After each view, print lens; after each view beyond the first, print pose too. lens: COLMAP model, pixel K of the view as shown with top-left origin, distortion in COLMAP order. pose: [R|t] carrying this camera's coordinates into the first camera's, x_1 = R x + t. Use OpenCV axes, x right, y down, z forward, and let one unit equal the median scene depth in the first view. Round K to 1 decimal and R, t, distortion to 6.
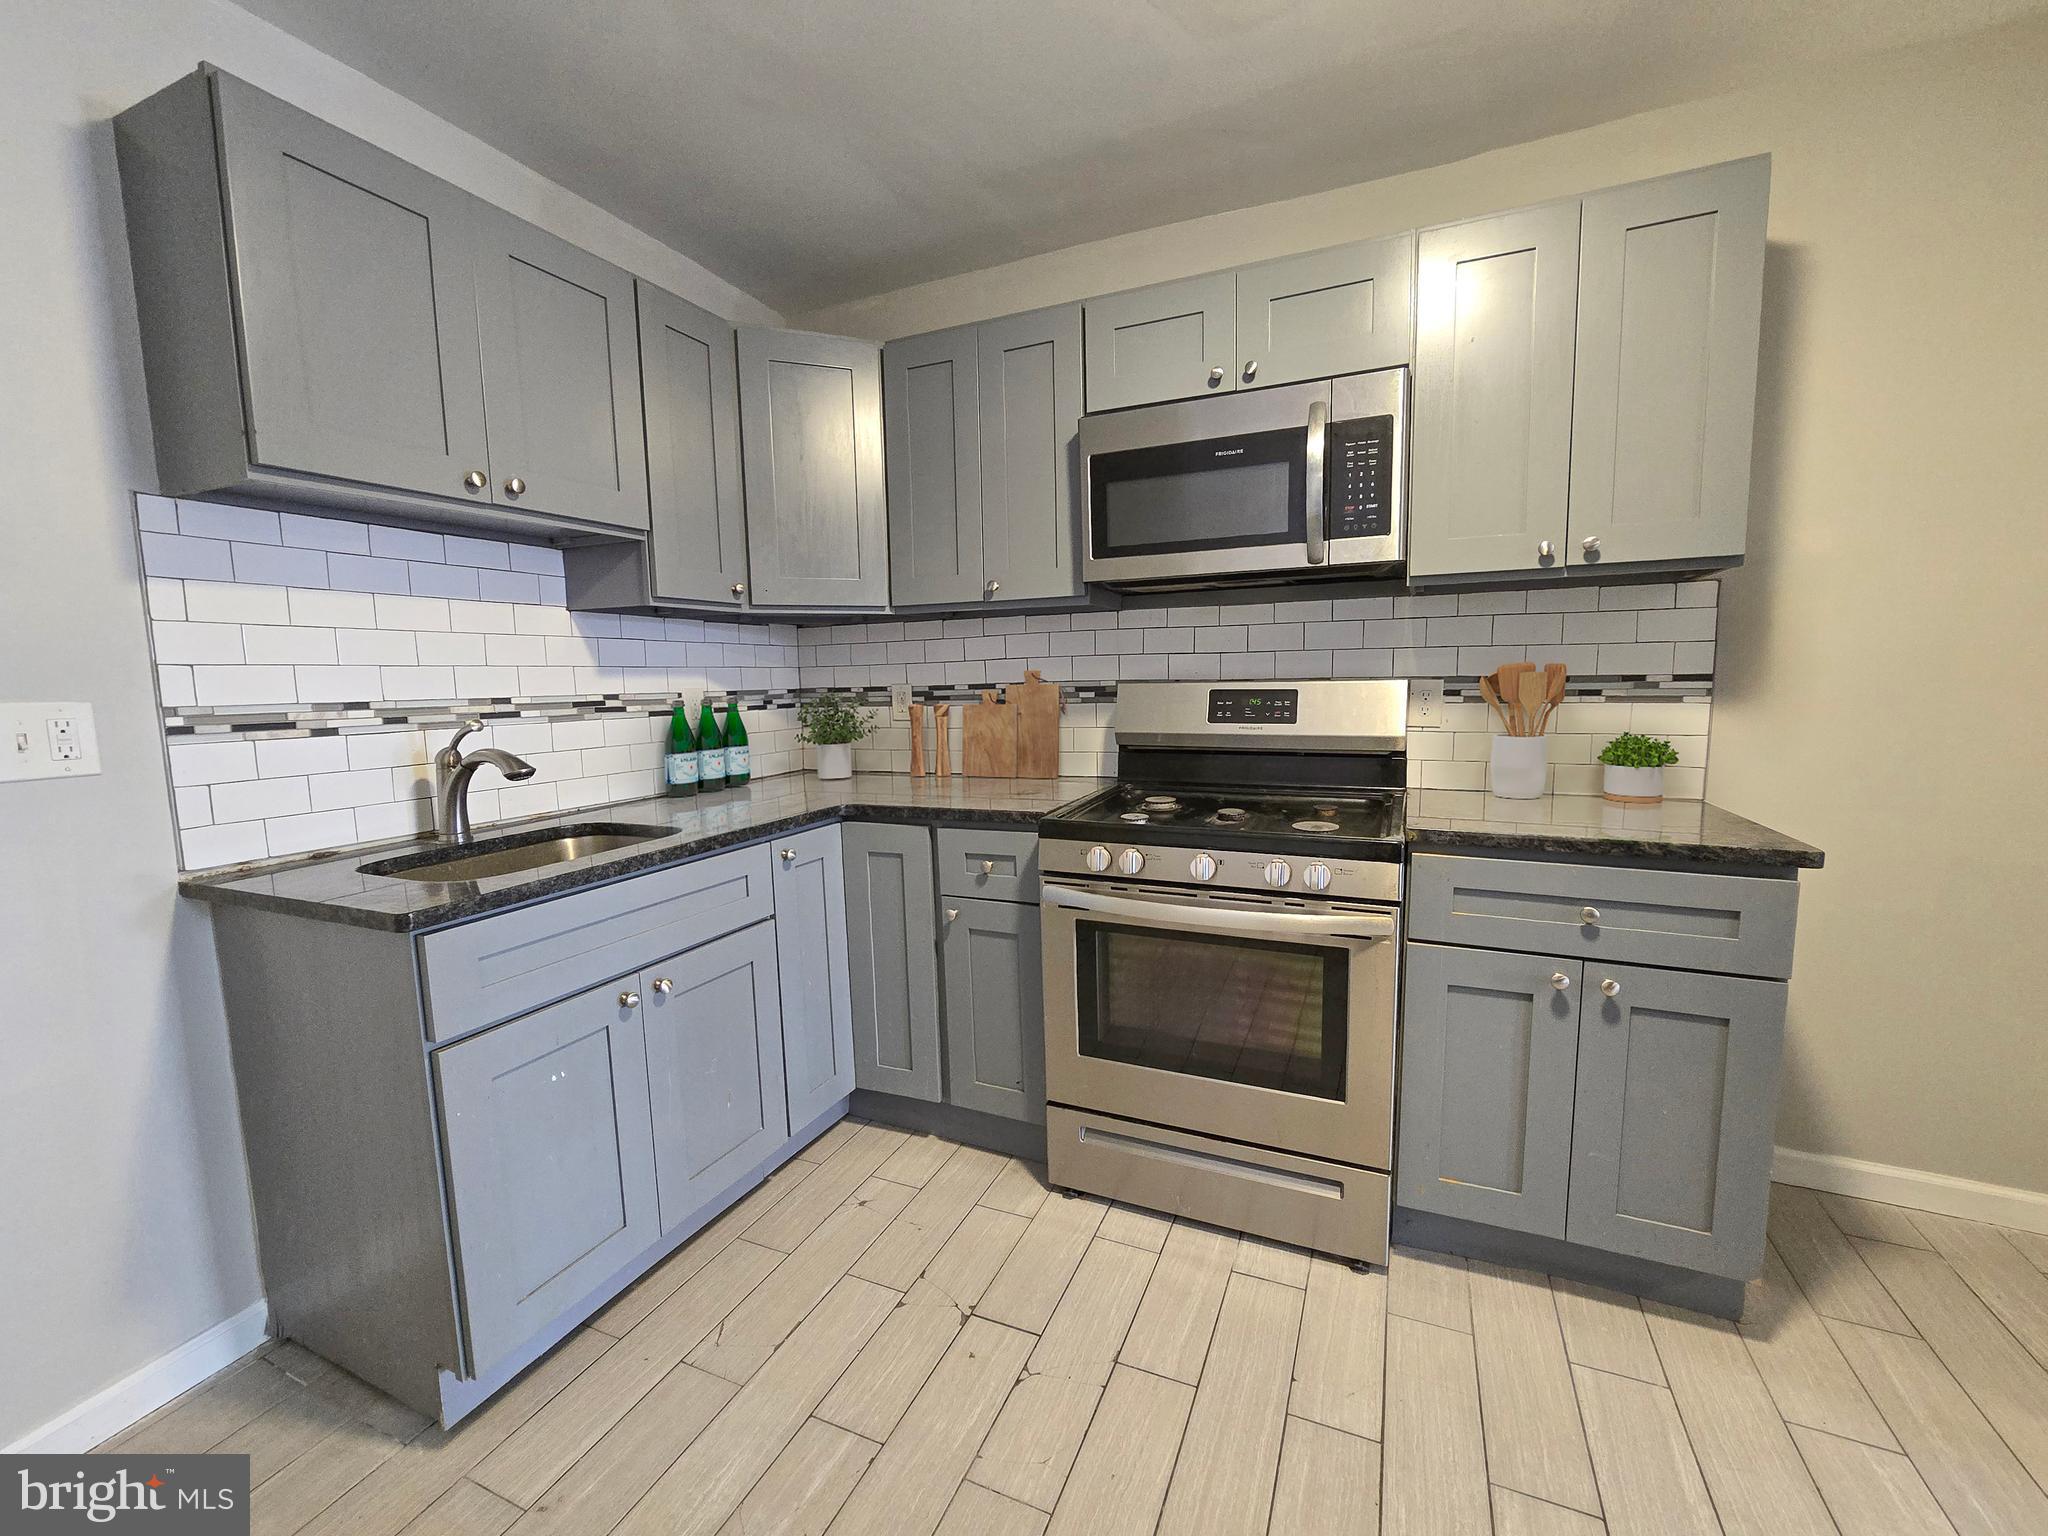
lens RADIAL K [[841.5, 0, 1030.0], [0, 841.5, 767.3], [0, 0, 1]] dist [-0.008945, 0.002480]
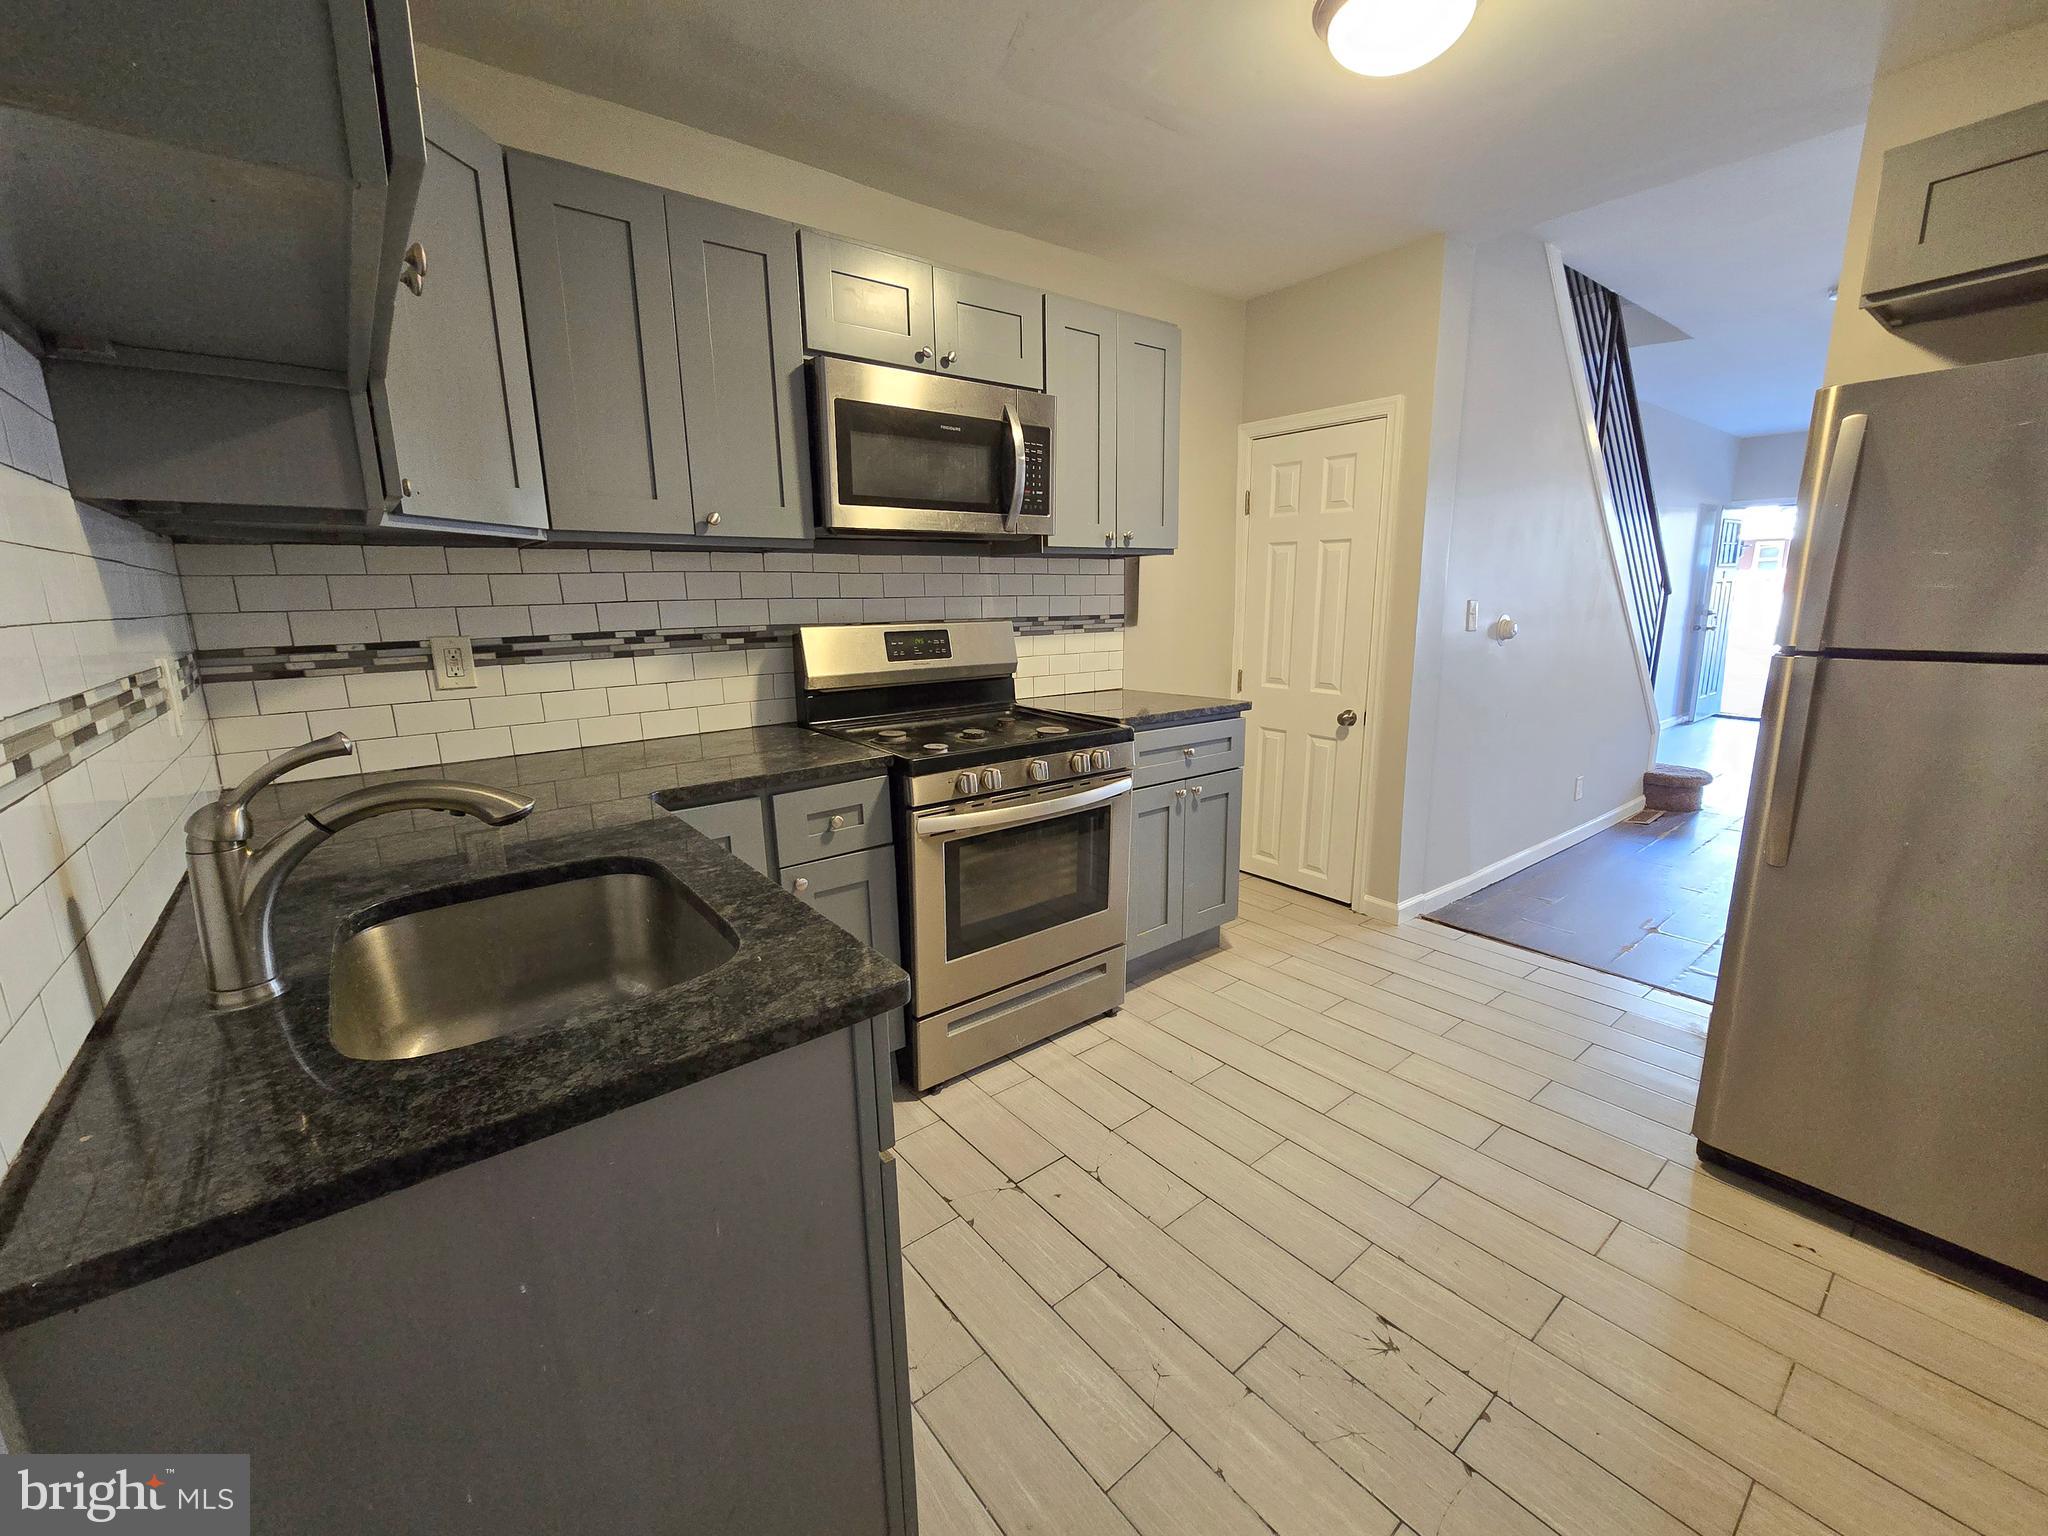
lens RADIAL K [[841.5, 0, 1035.8], [0, 841.5, 769.6], [0, 0, 1]] dist [-0.008945, 0.002480]
pose [[0.455244, -0.168020, 0.874370, -0.746740], [0.101958, 0.985411, 0.136273, -0.046583], [-0.884510, 0.027112, 0.465733, 0.328866]]
